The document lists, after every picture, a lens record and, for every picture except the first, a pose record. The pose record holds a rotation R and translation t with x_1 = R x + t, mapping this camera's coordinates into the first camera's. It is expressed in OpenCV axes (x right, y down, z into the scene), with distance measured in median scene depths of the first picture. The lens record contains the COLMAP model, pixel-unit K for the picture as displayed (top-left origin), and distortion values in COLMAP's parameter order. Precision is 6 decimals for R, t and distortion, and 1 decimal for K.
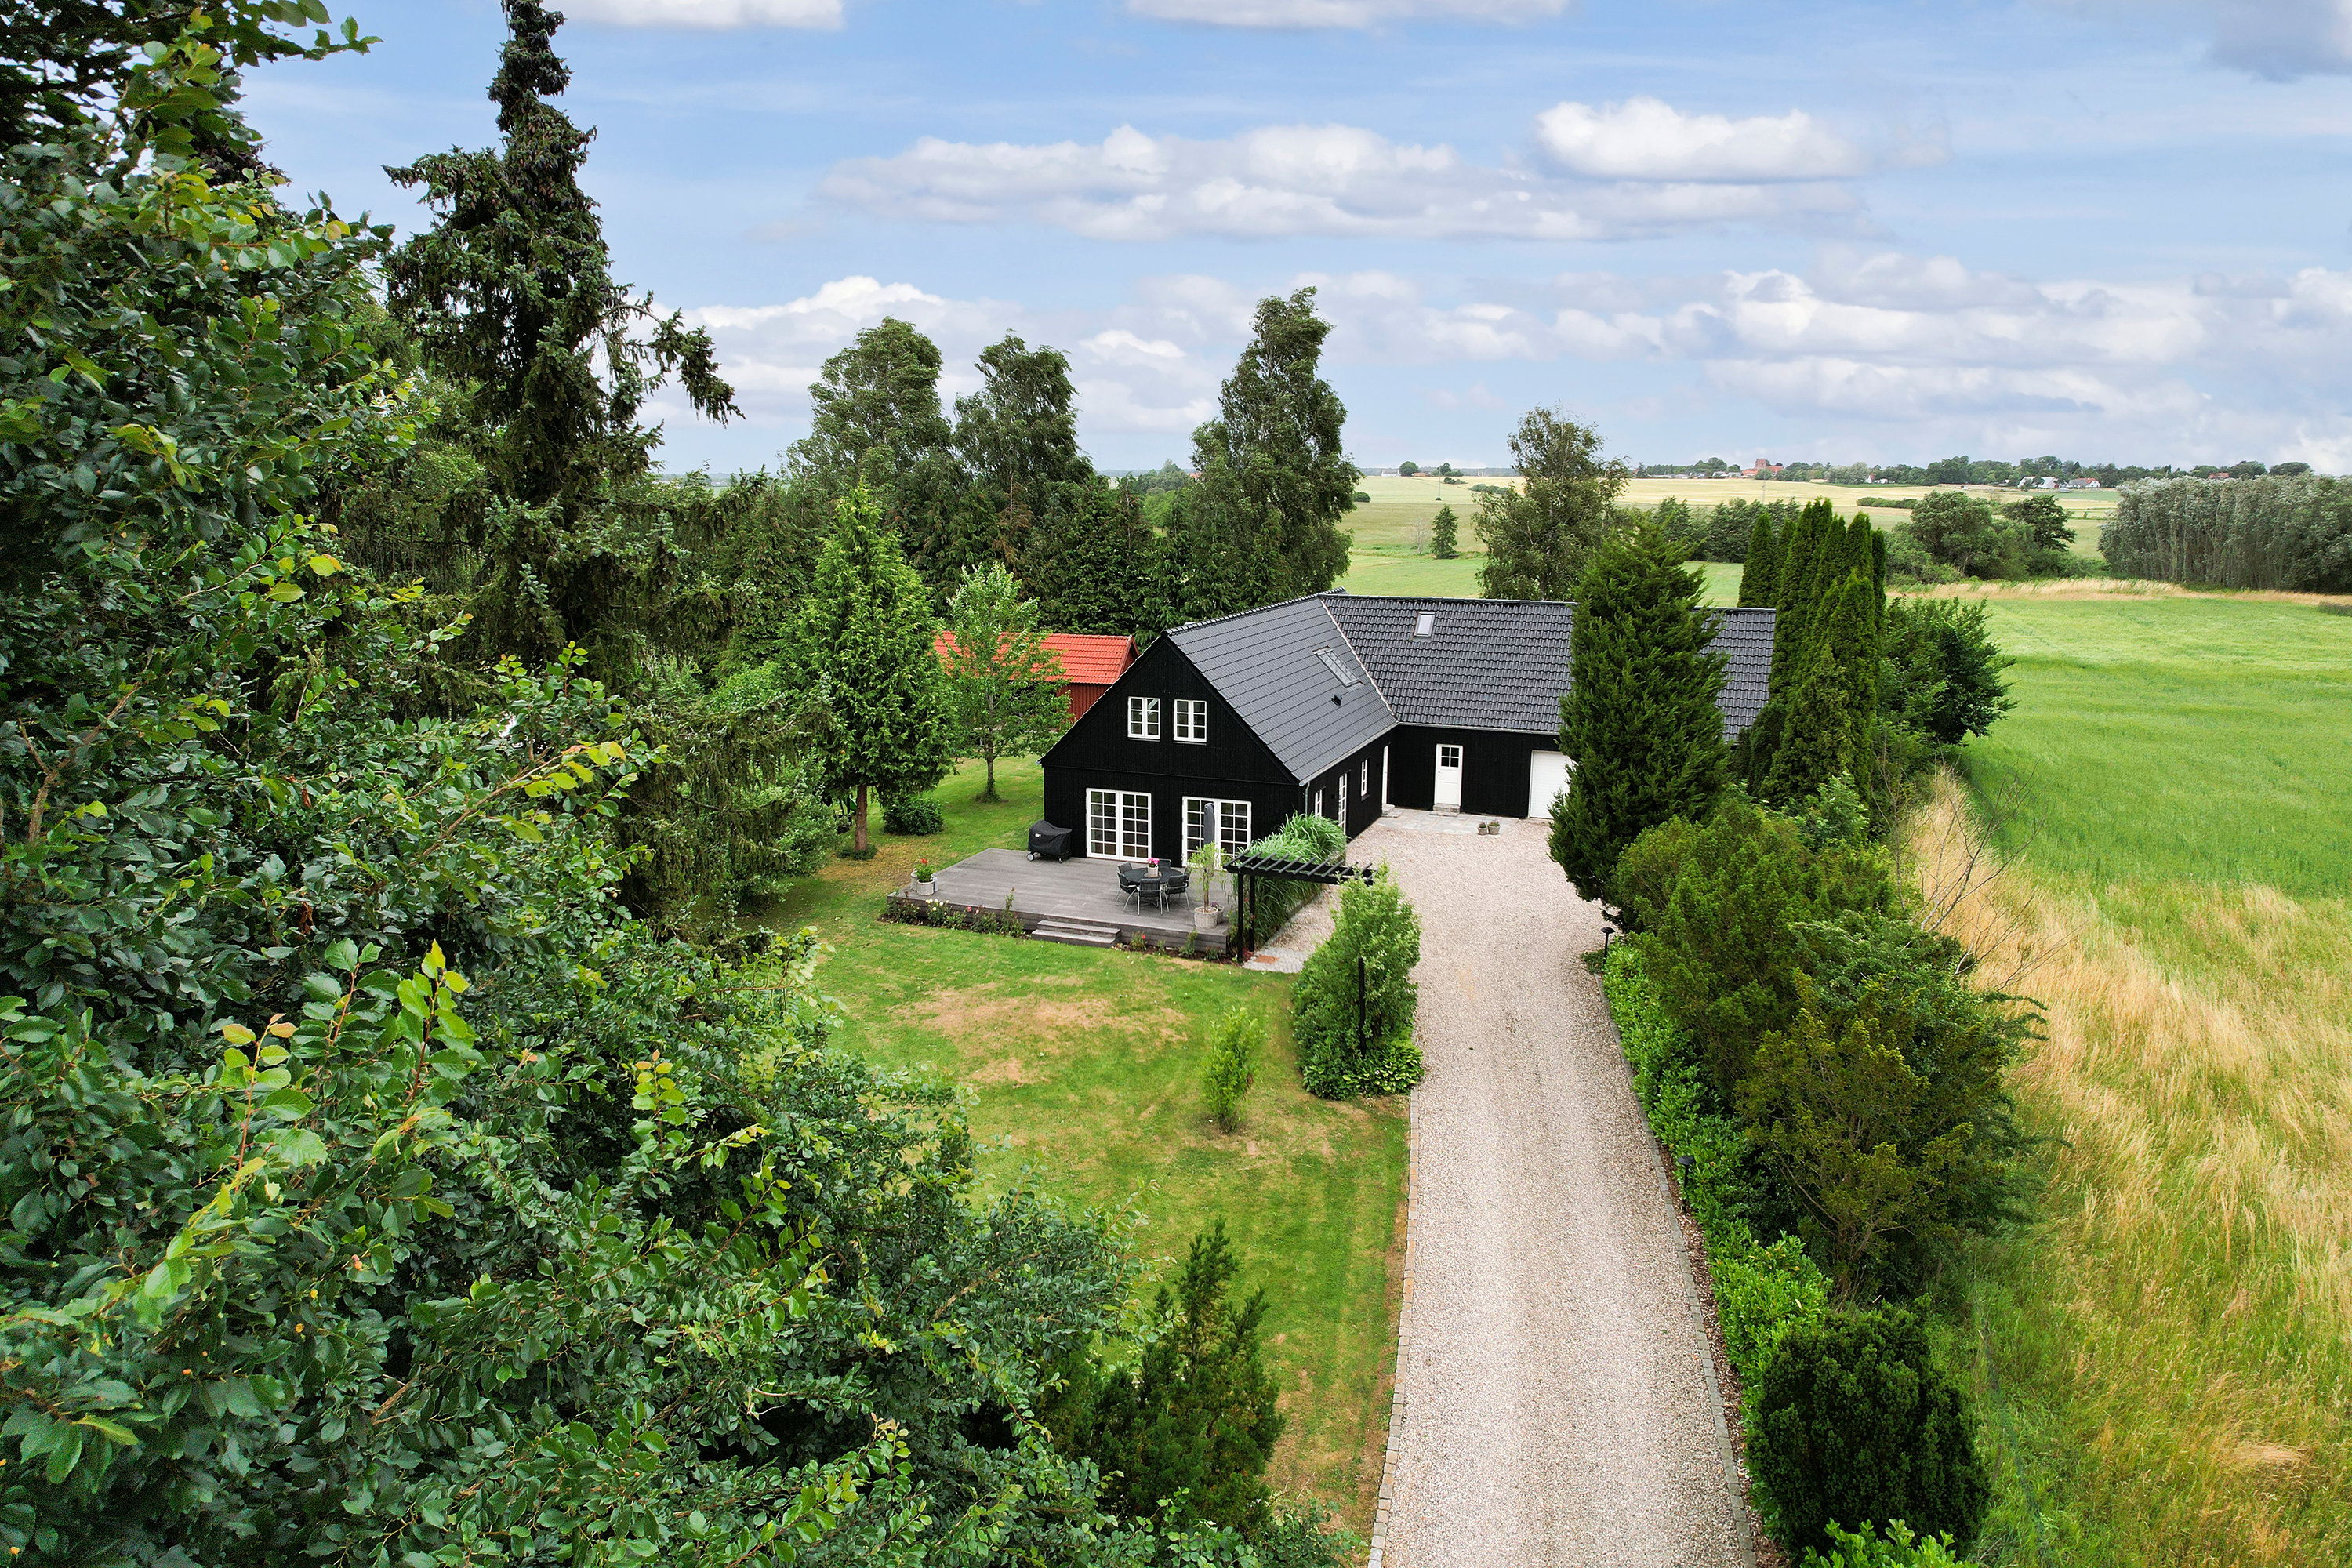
lens RADIAL K [[1481.6, 0, 1178.7], [0, 1481.6, 748.7], [0, 0, 1]] dist [0.000419, -0.001004]
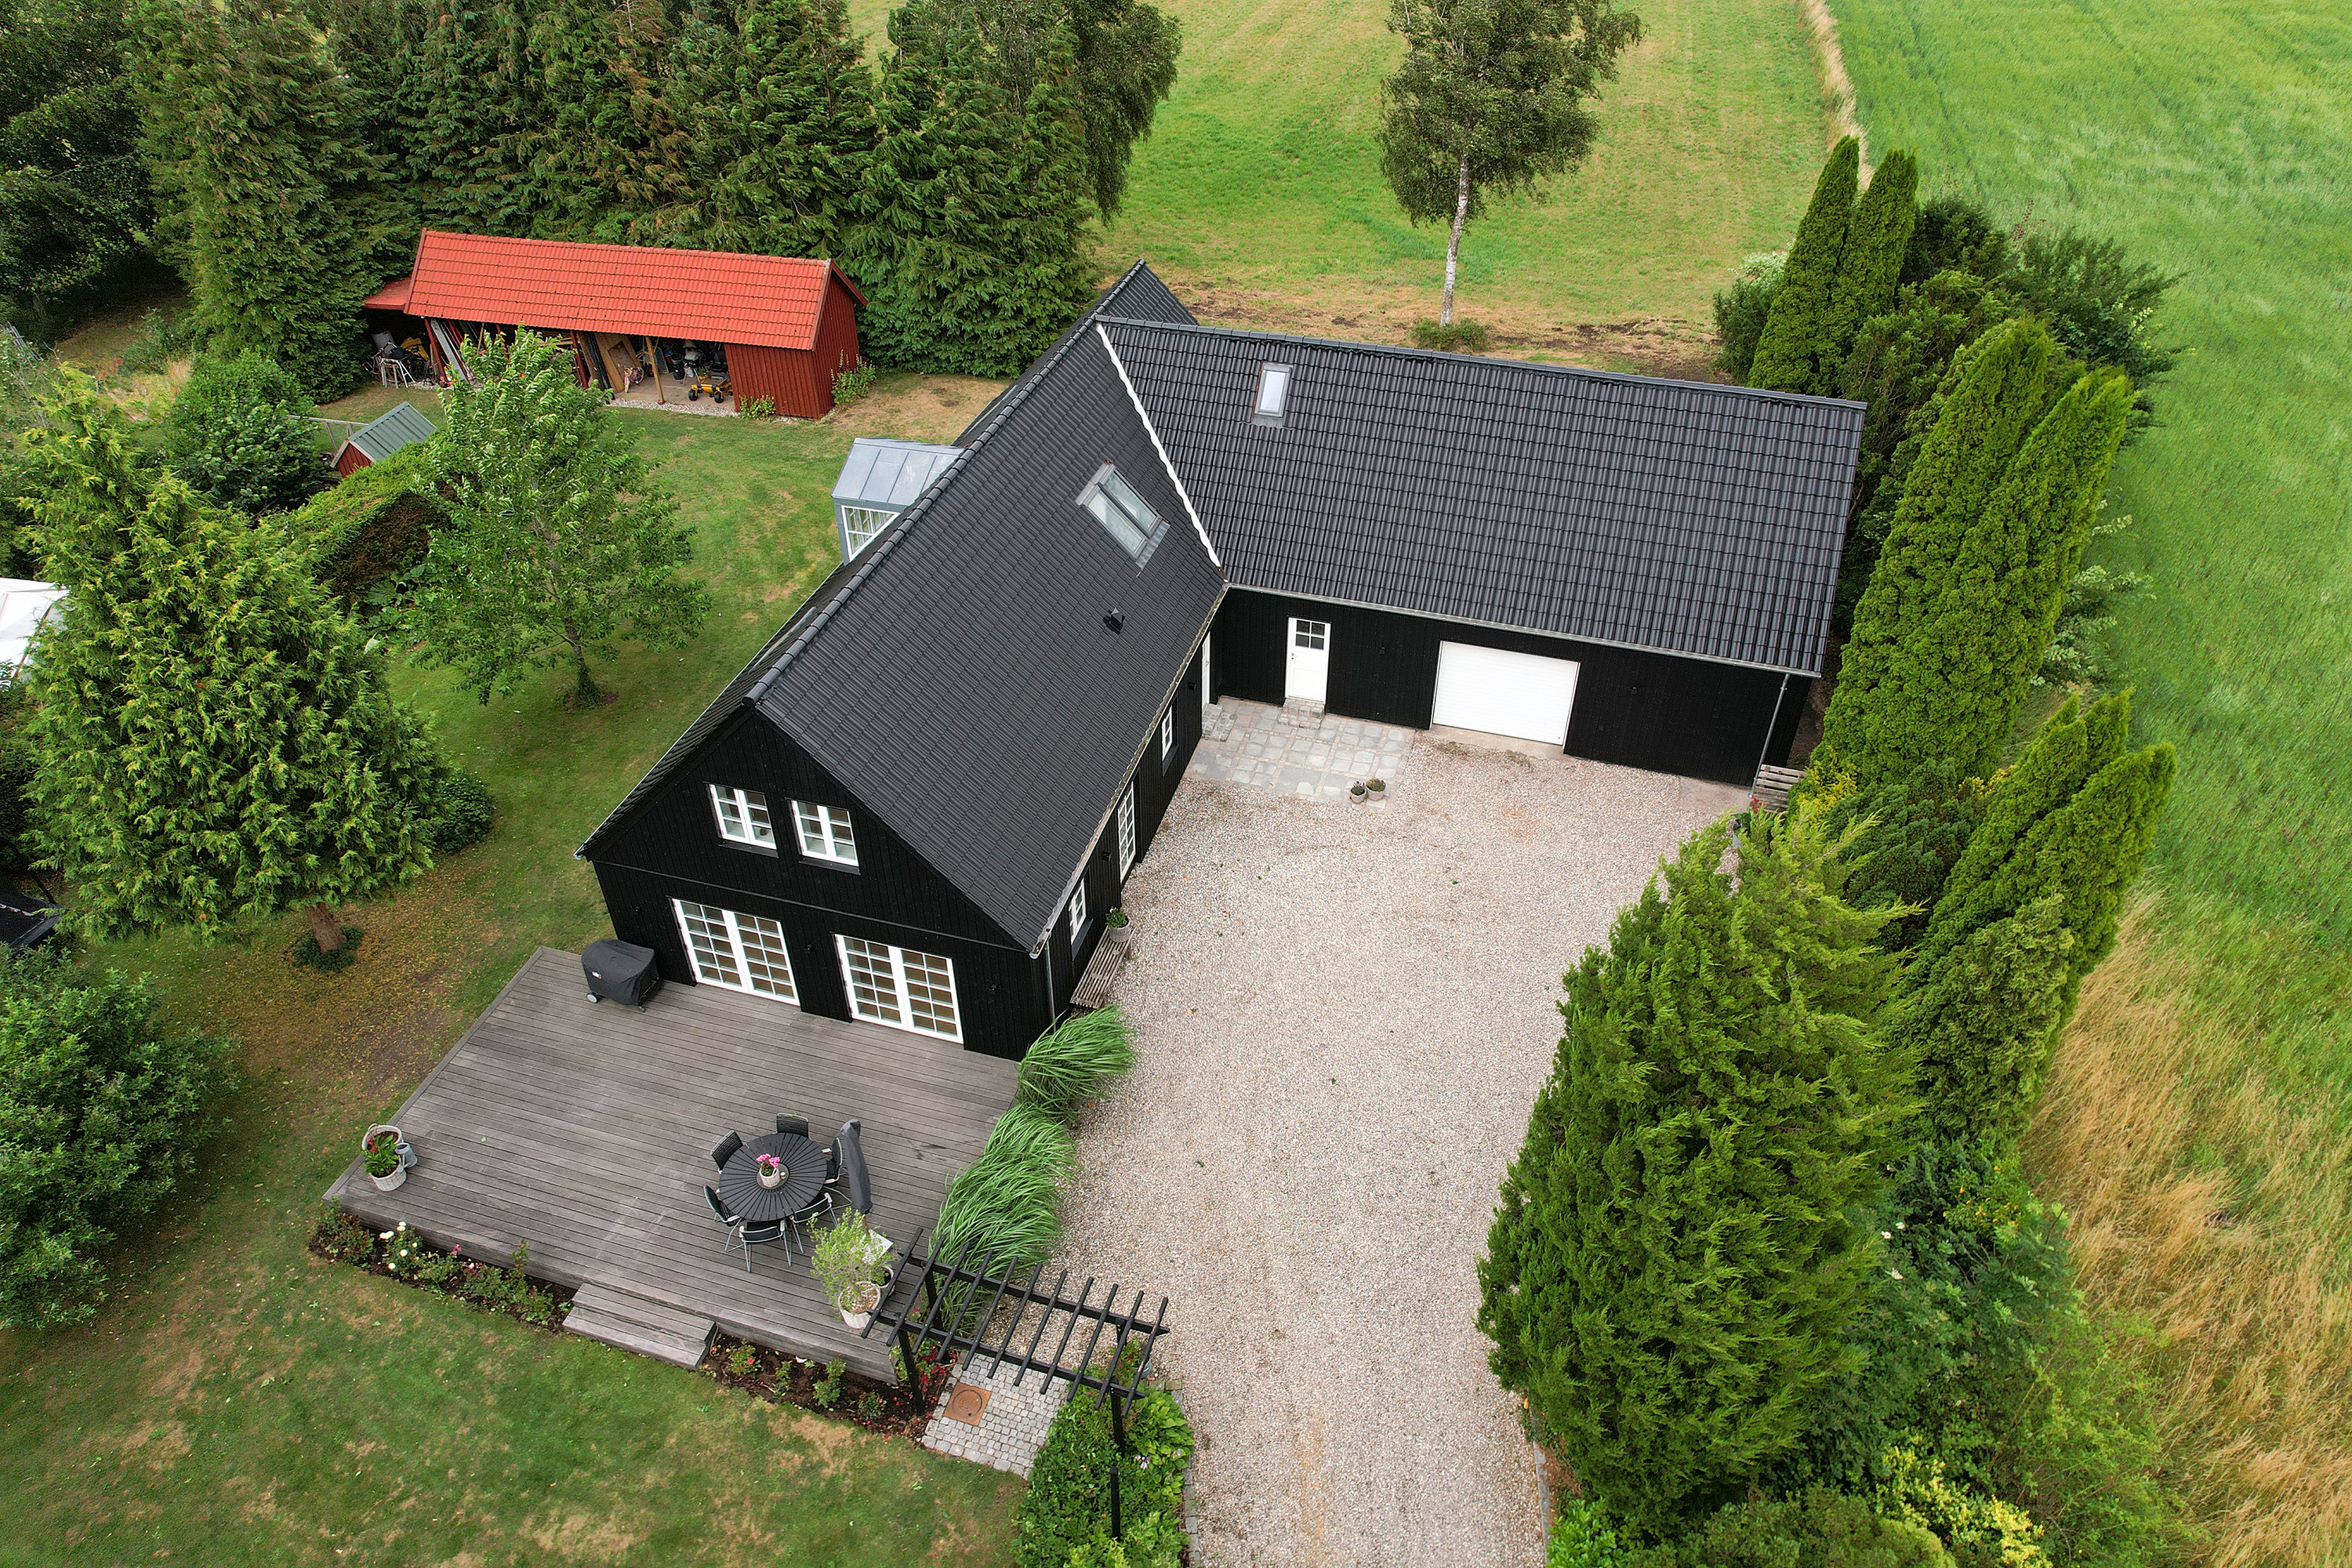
lens RADIAL K [[1481.6, 0, 1178.7], [0, 1481.6, 748.7], [0, 0, 1]] dist [0.000419, -0.001004]
pose [[0.995882, -0.060988, 0.067079, 0.098689], [0.024108, 0.891413, 0.452550, -0.283803], [-0.087395, -0.449070, 0.889212, 0.508185]]
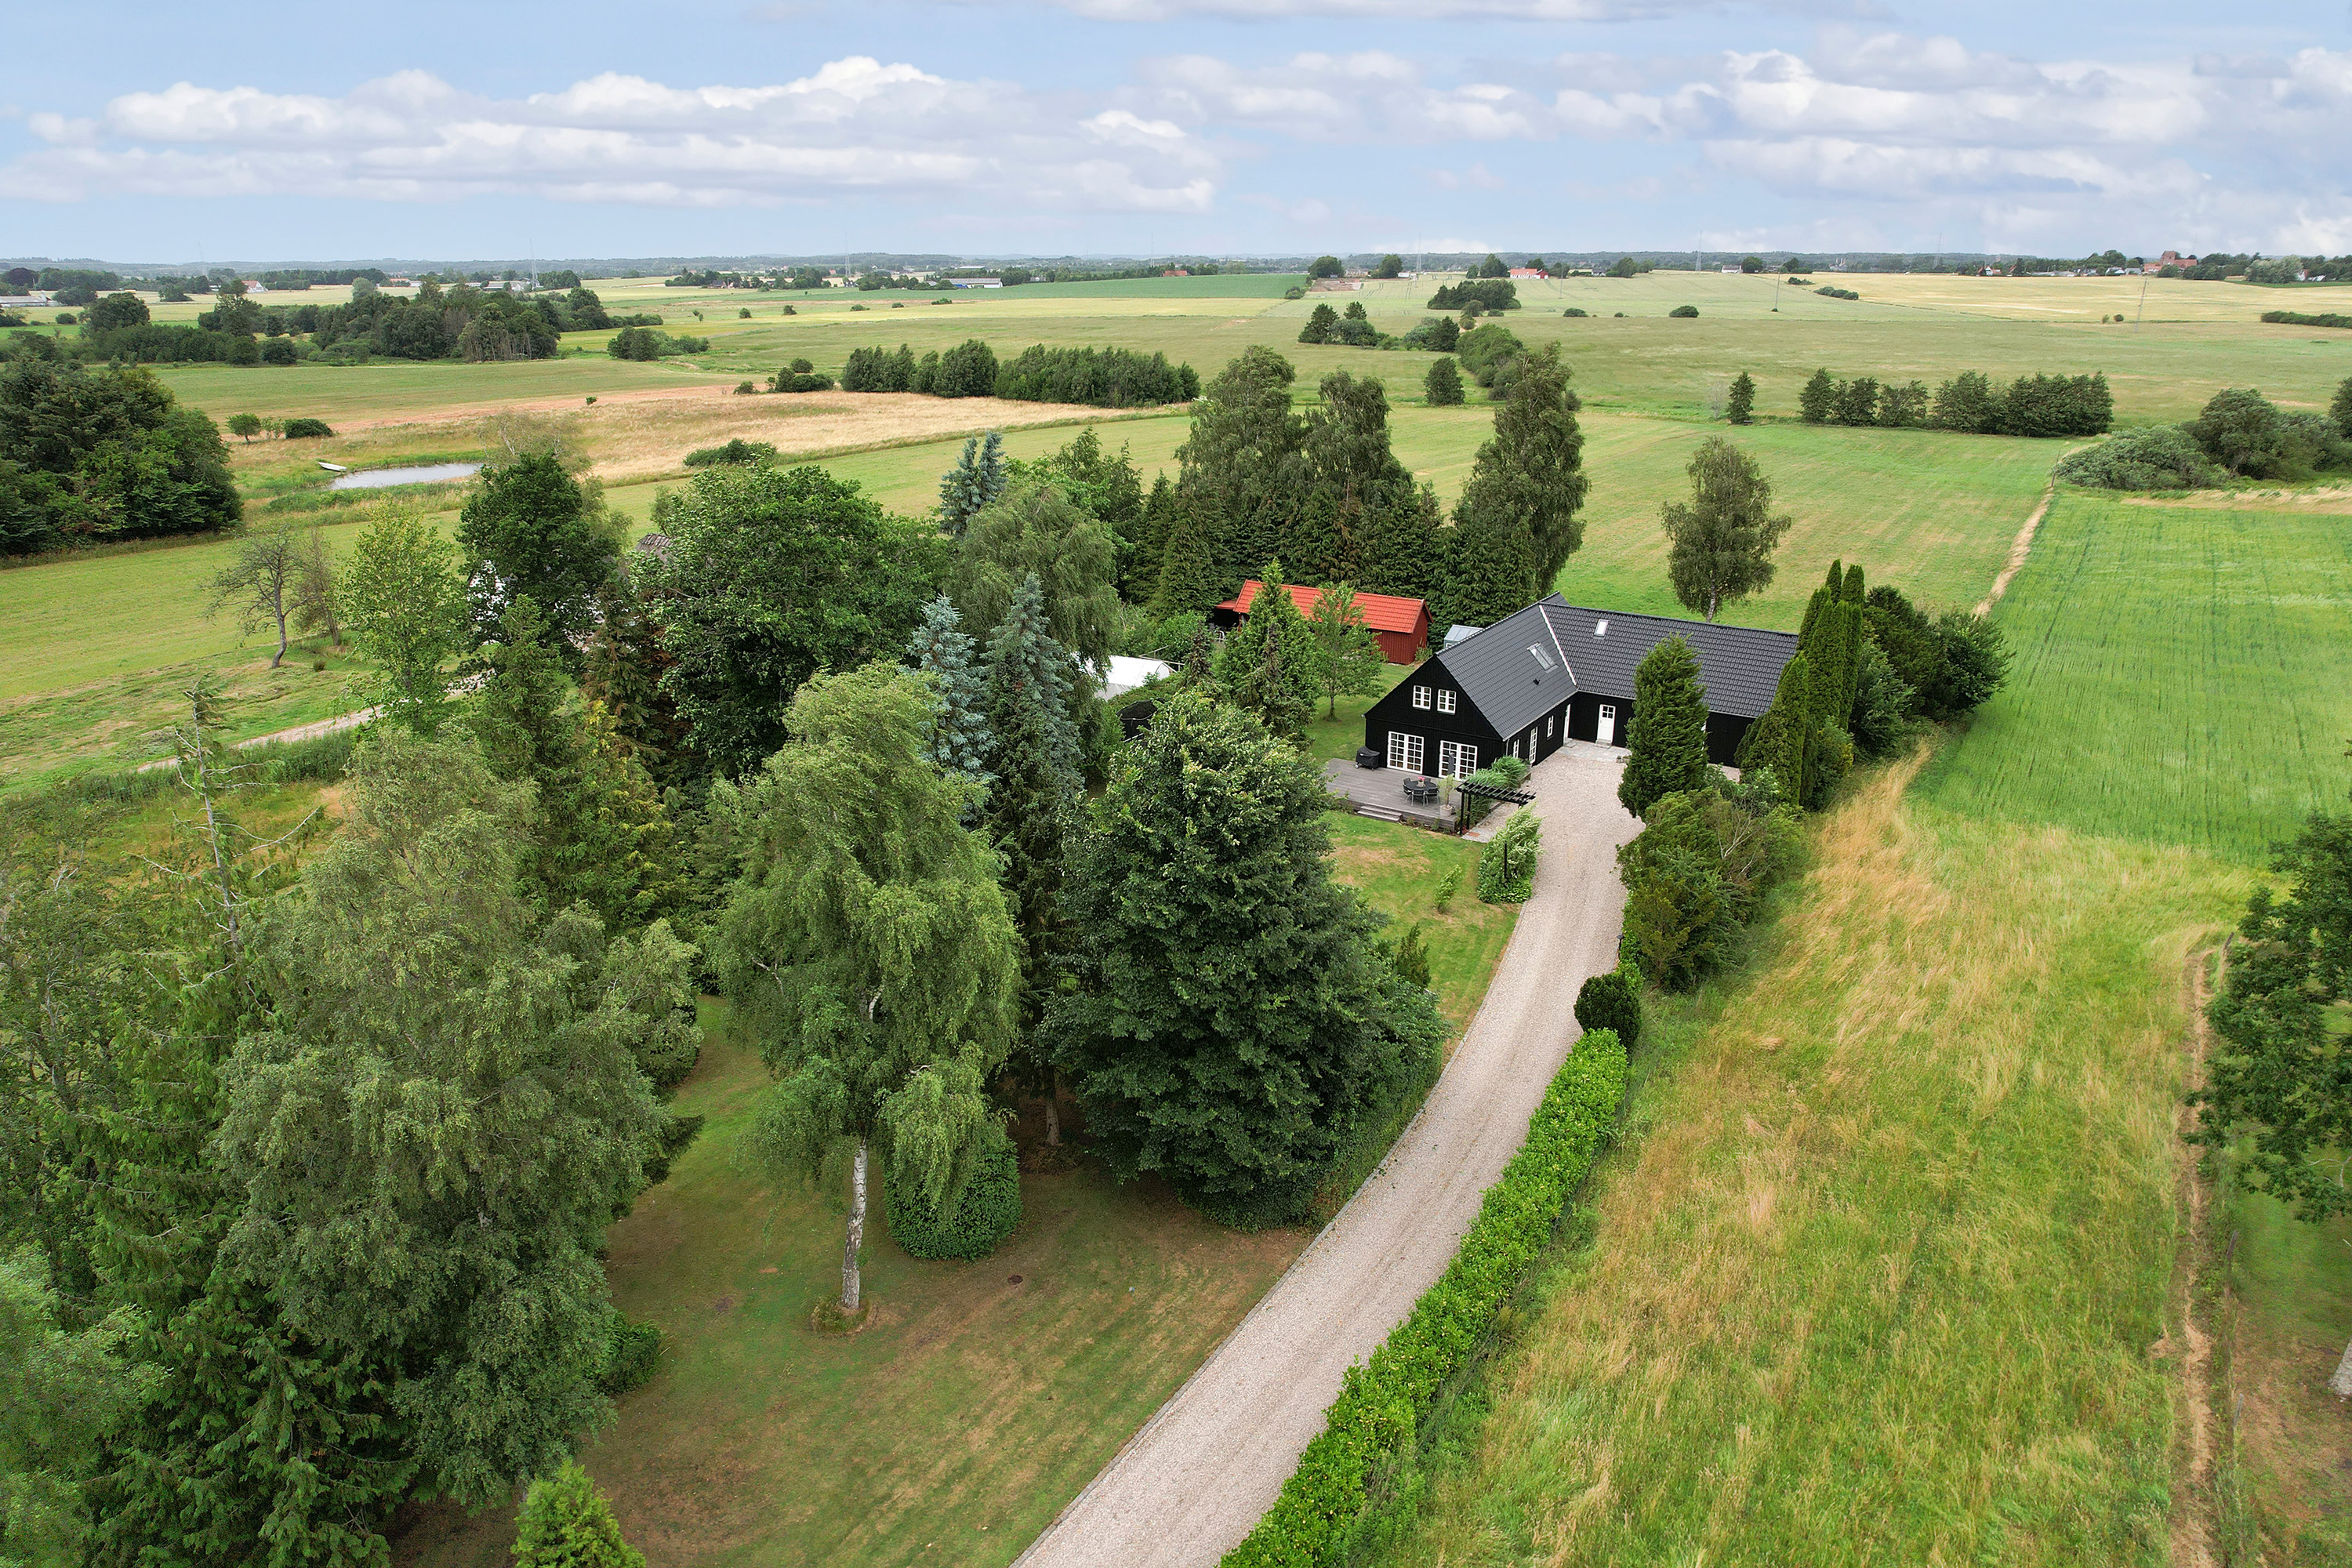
lens RADIAL K [[1466.8, 0, 1176.0], [0, 1466.8, 784.0], [0, 0, 1]] dist [-0.079310, 0.074838]
pose [[0.978187, 0.061487, -0.198415, 0.044879], [-0.029434, 0.986577, 0.160622, -0.197058], [0.205628, -0.151278, 0.966867, -0.842421]]
